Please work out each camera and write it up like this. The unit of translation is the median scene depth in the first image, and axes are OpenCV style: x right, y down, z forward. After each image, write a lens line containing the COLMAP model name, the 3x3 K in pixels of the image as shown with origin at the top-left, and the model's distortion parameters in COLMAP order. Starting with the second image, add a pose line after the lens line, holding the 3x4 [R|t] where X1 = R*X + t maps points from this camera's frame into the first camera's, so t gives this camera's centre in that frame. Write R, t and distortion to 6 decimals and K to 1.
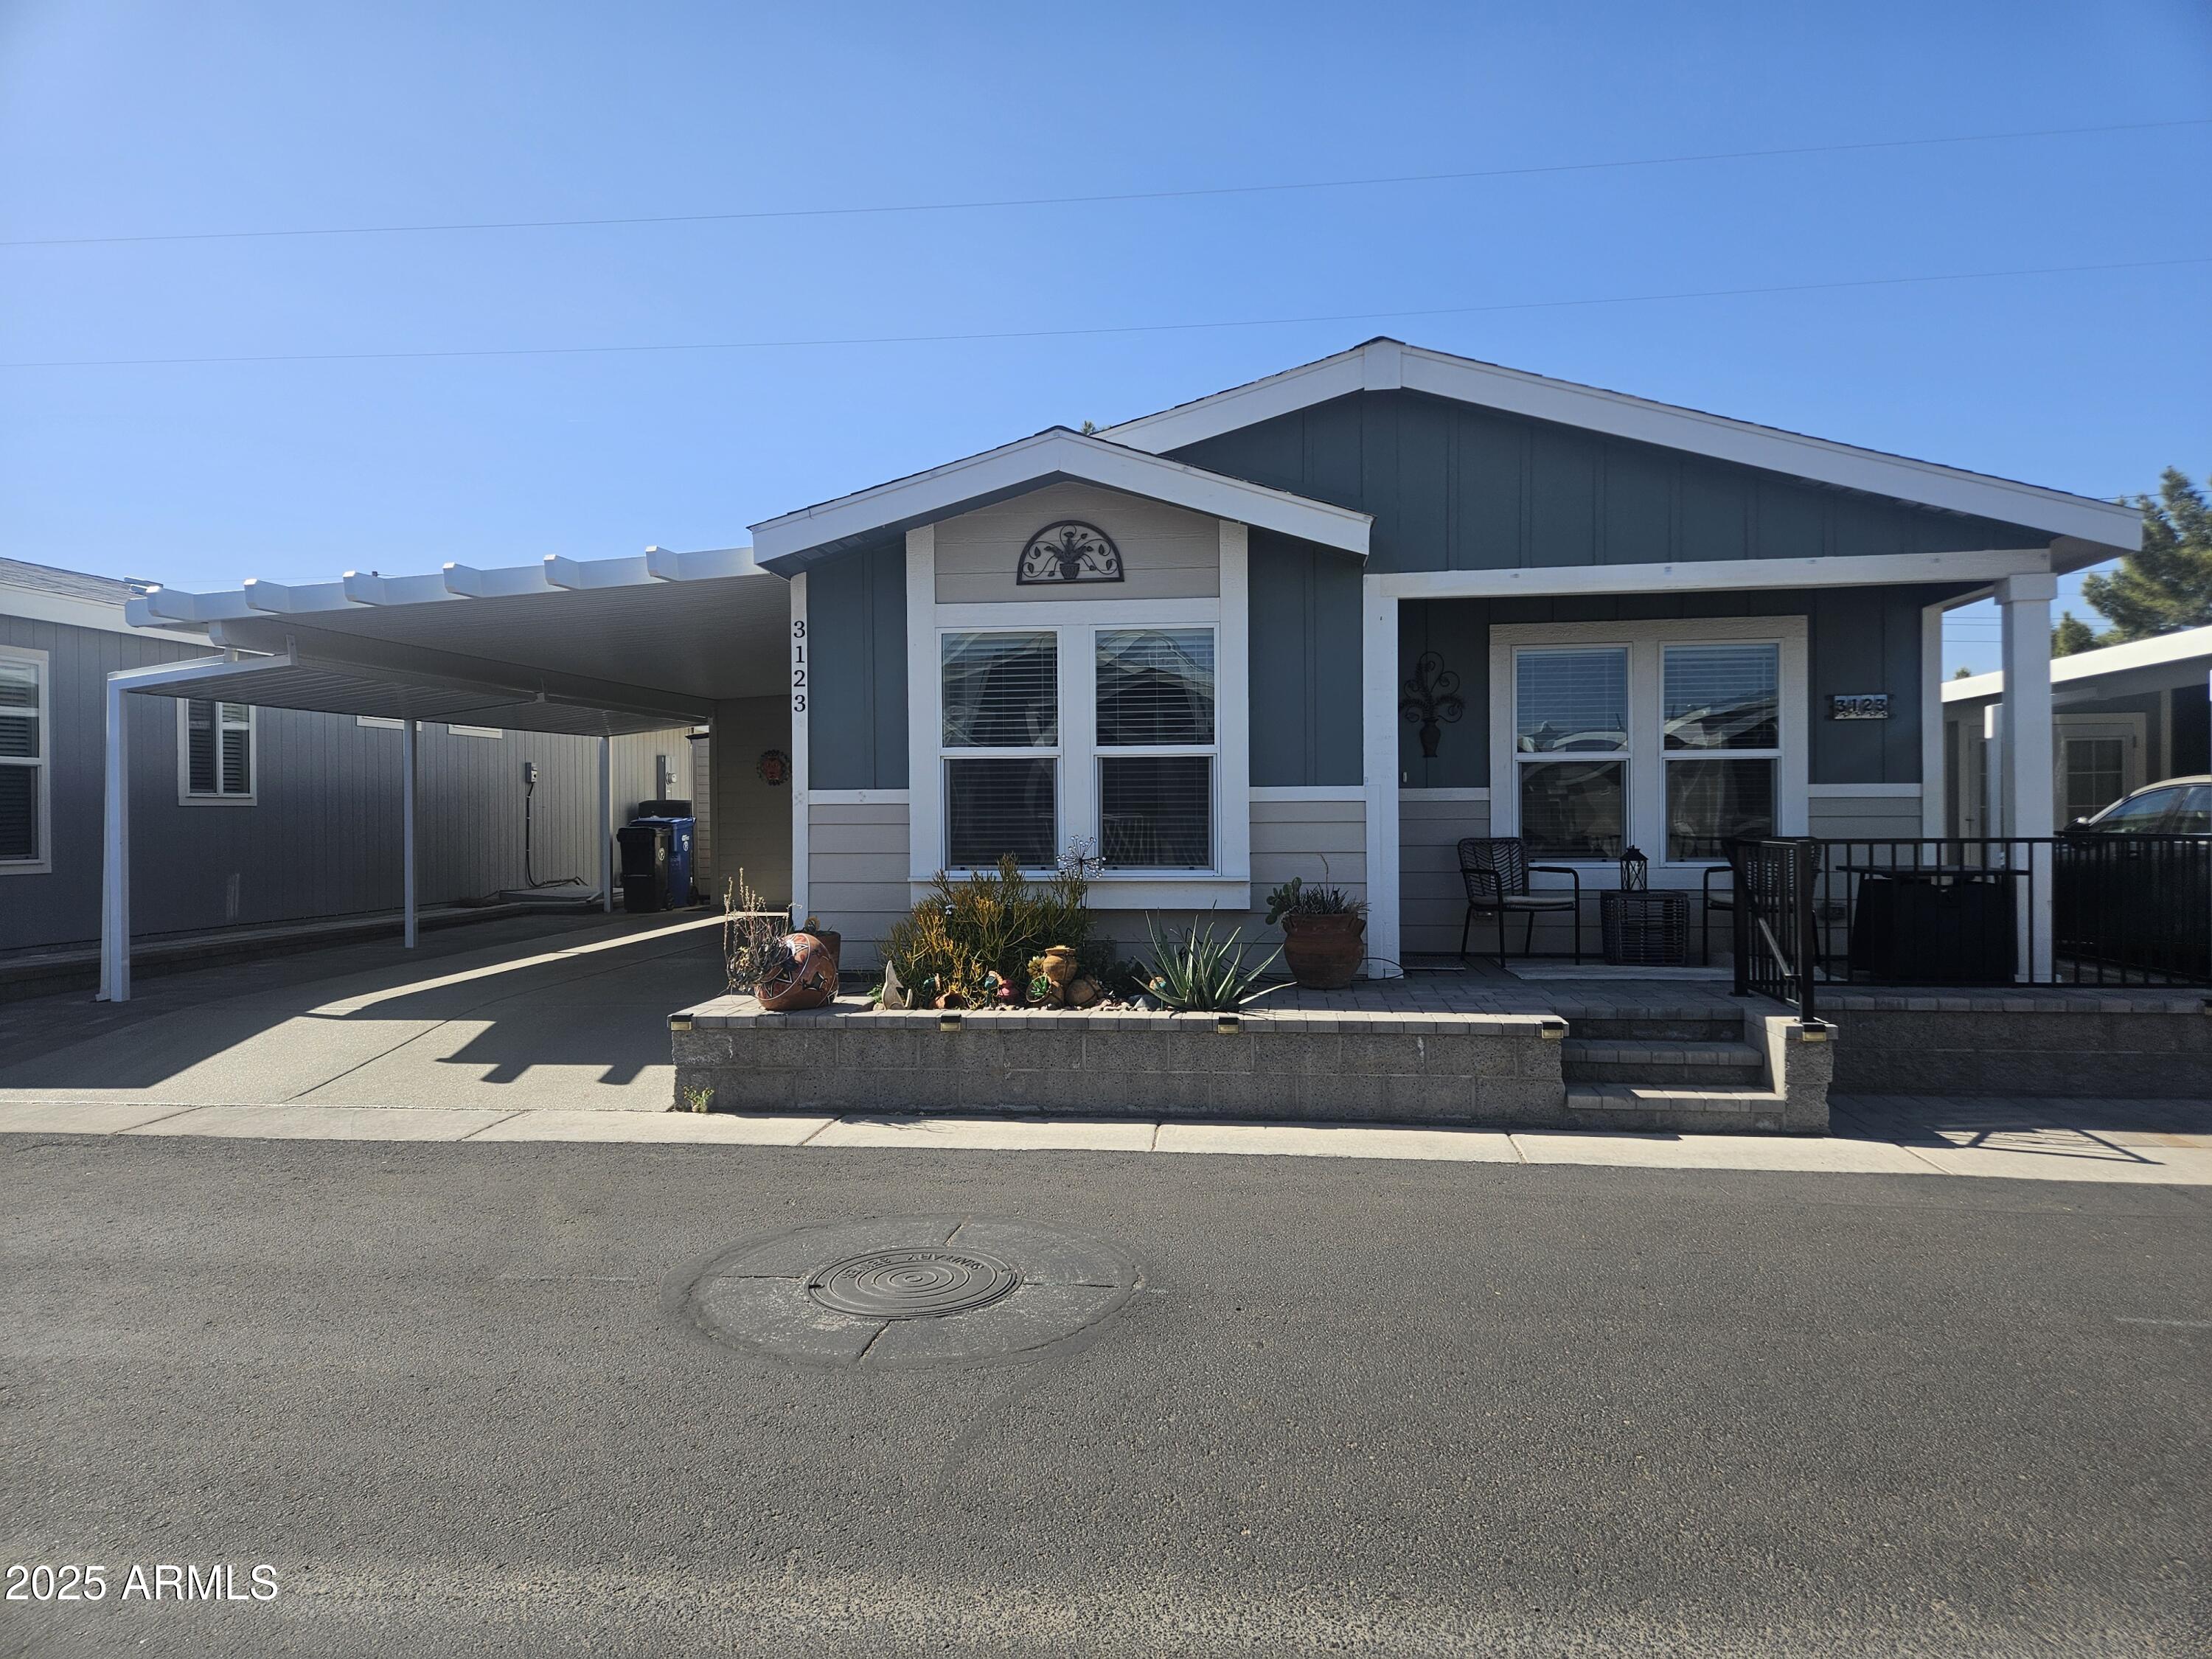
lens RADIAL K [[1497.4, 0, 1090.6], [0, 1497.4, 831.8], [0, 0, 1]] dist [0.017897, -0.002009]
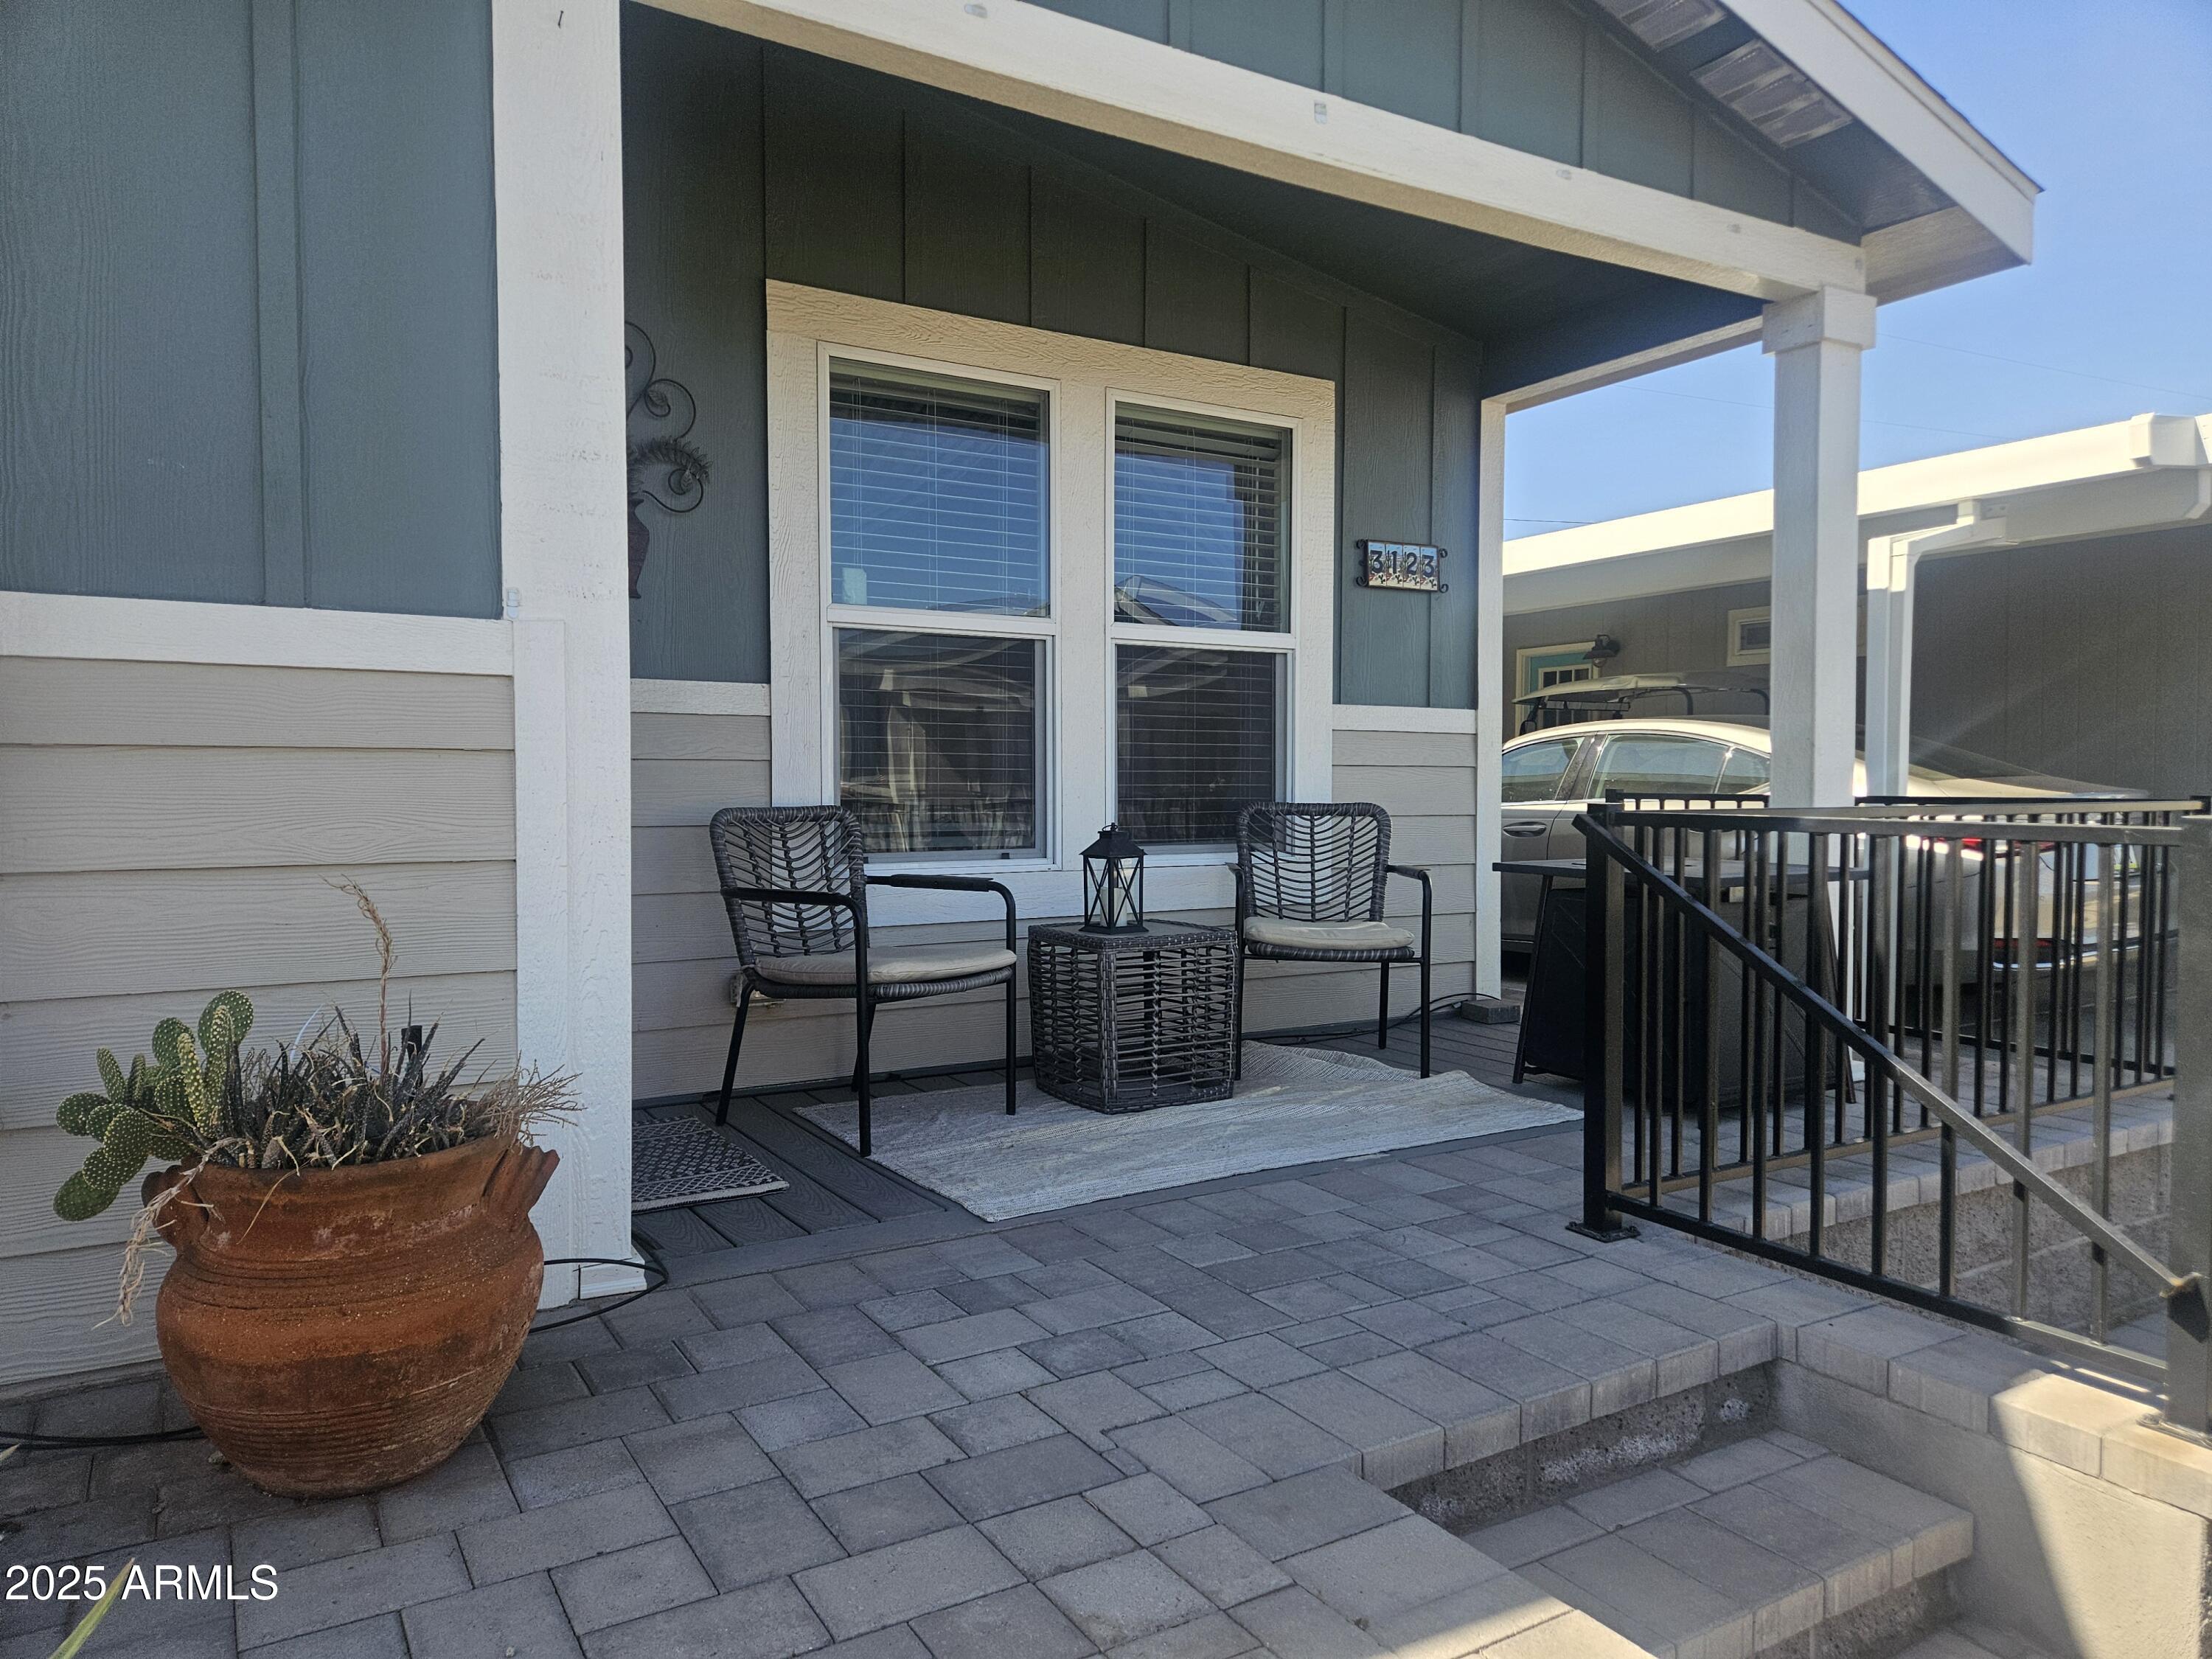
lens RADIAL K [[1497.4, 0, 1090.6], [0, 1497.4, 831.8], [0, 0, 1]] dist [0.017897, -0.002009]
pose [[0.792930, -0.011386, 0.609207, 0.088267], [-0.003211, 0.999733, 0.022865, 0.001404], [-0.609305, -0.020087, 0.792682, 0.634818]]
